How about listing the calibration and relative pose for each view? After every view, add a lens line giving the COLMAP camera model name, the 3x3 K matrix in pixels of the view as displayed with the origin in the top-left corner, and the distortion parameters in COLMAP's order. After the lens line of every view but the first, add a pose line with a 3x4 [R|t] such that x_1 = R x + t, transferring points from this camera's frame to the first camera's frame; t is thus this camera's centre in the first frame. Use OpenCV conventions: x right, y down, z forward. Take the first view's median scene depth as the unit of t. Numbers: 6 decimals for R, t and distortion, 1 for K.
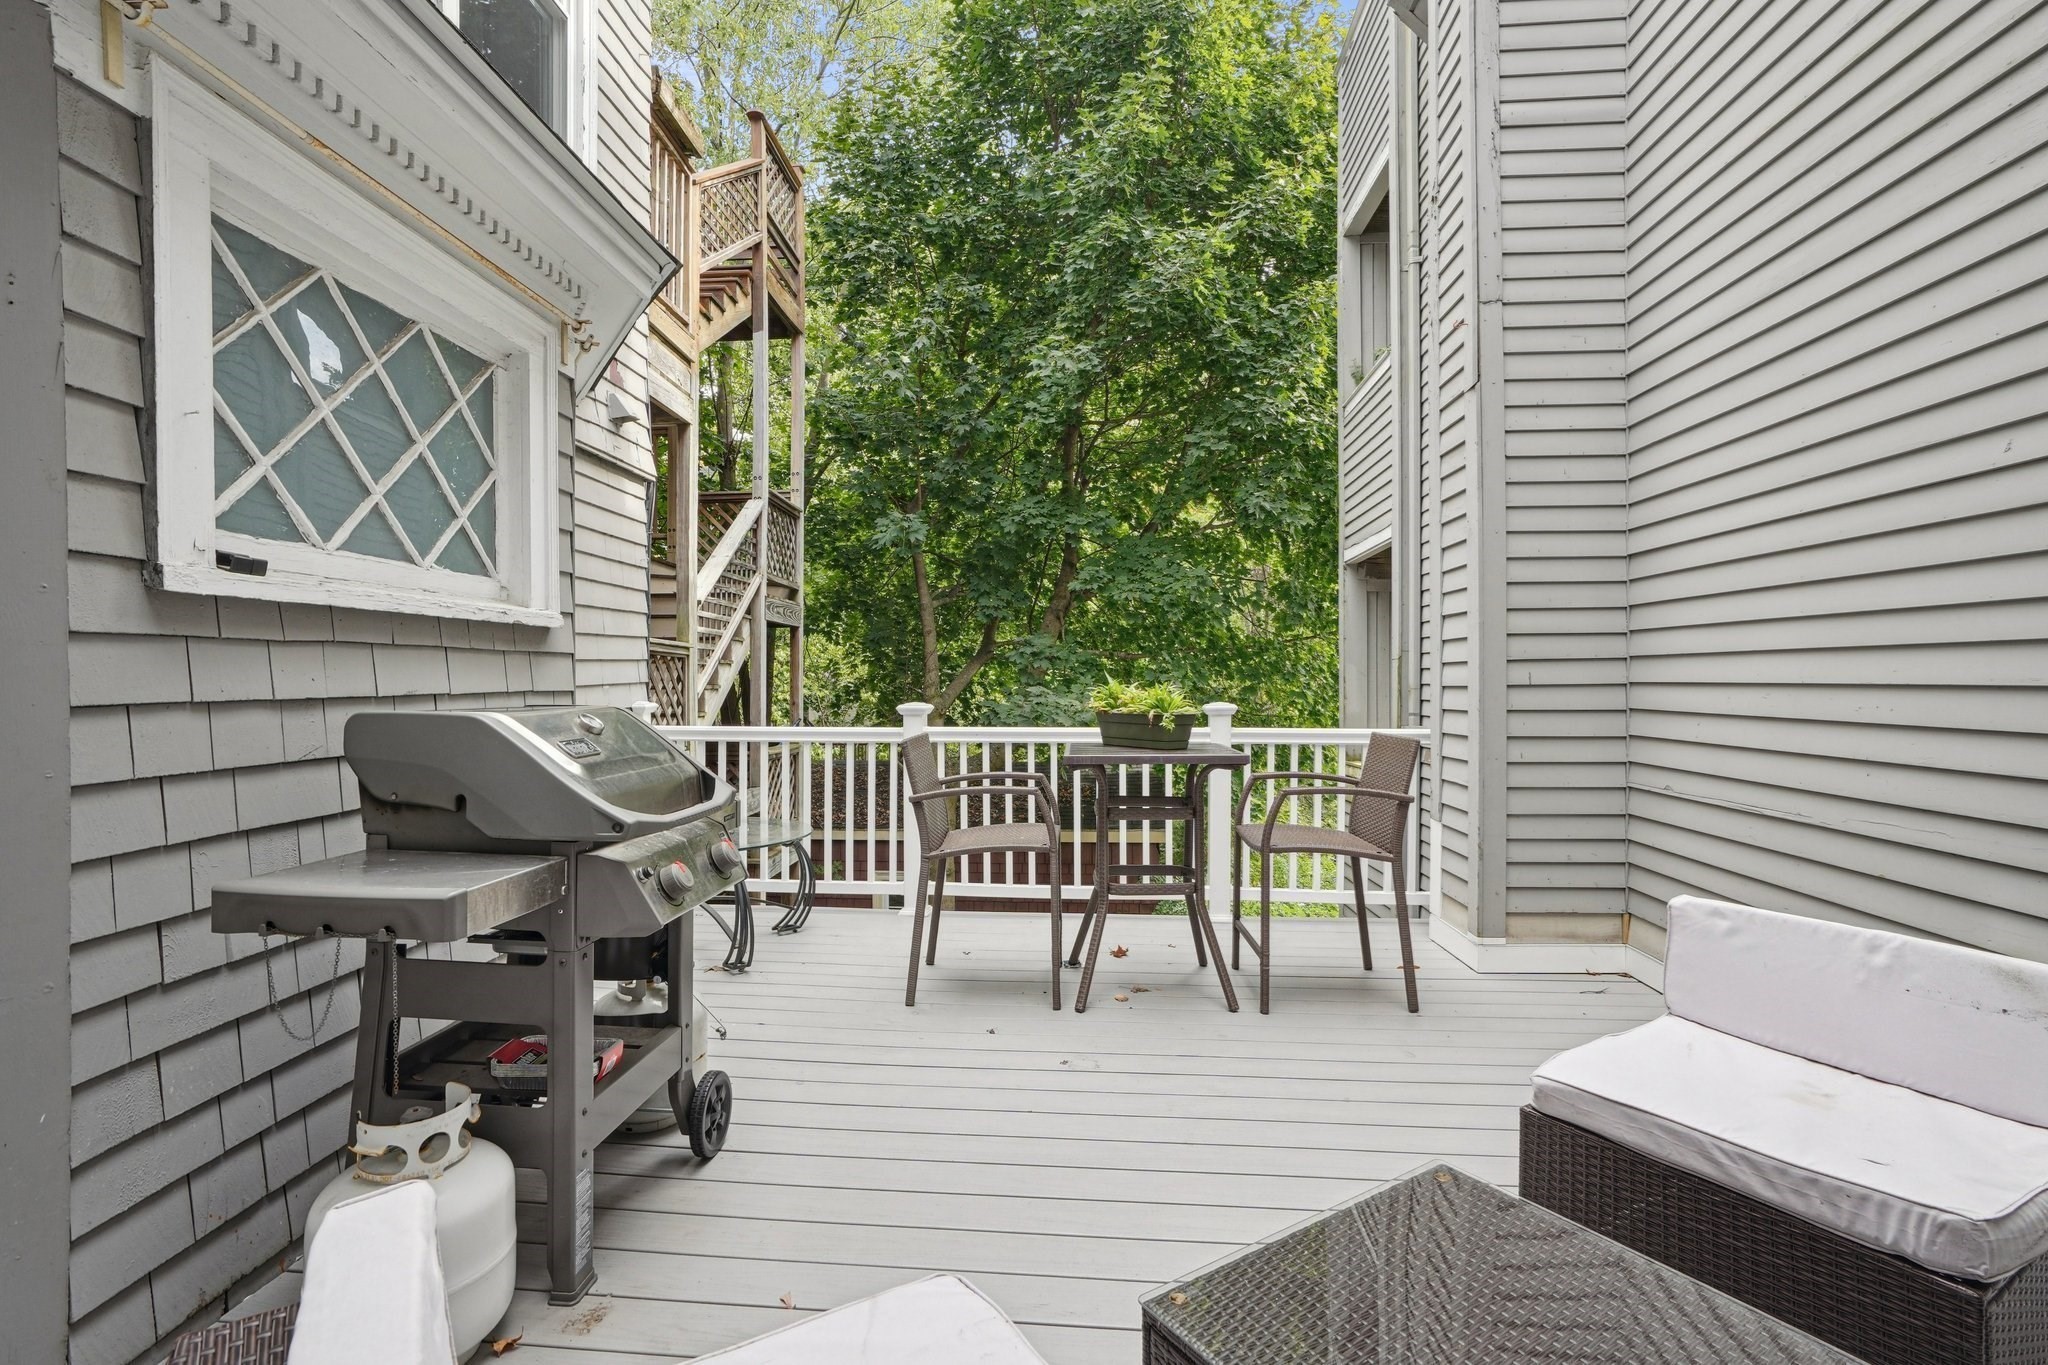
lens RADIAL K [[937.9, 0, 1024.0], [0, 937.9, 682.5], [0, 0, 1]] dist [-0.026070, 0.000634]
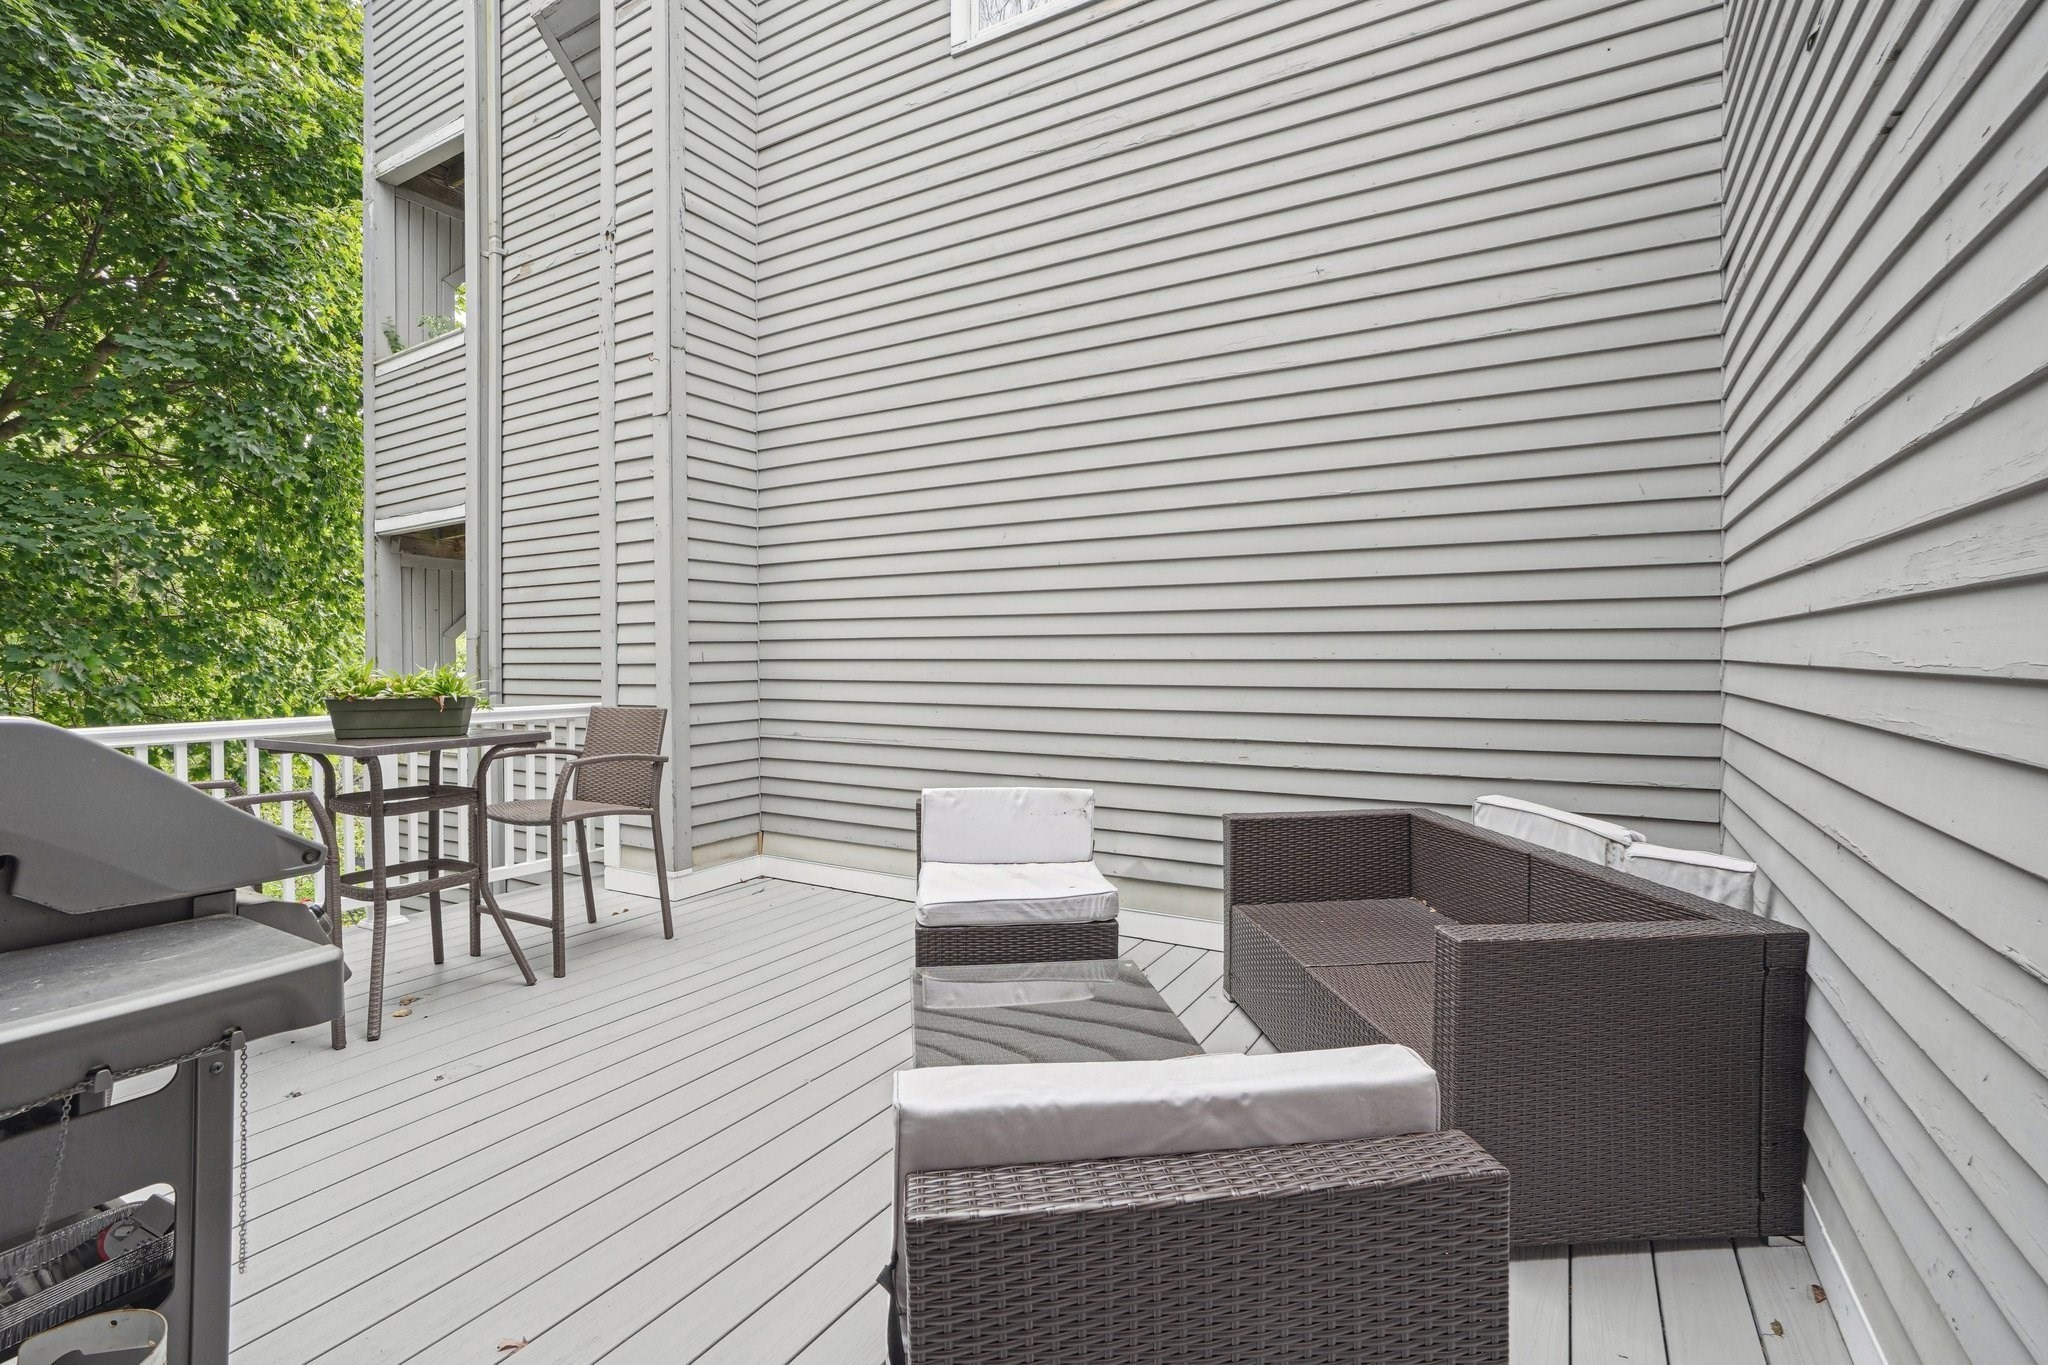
lens RADIAL K [[959.4, 0, 1020.7], [0, 959.4, 652.1], [0, 0, 1]] dist [-0.072260, 0.031485]
pose [[0.406713, 0.002660, 0.913552, -0.435495], [0.006344, 0.999963, -0.005737, -0.000618], [-0.913534, 0.008129, 0.406681, 0.084495]]
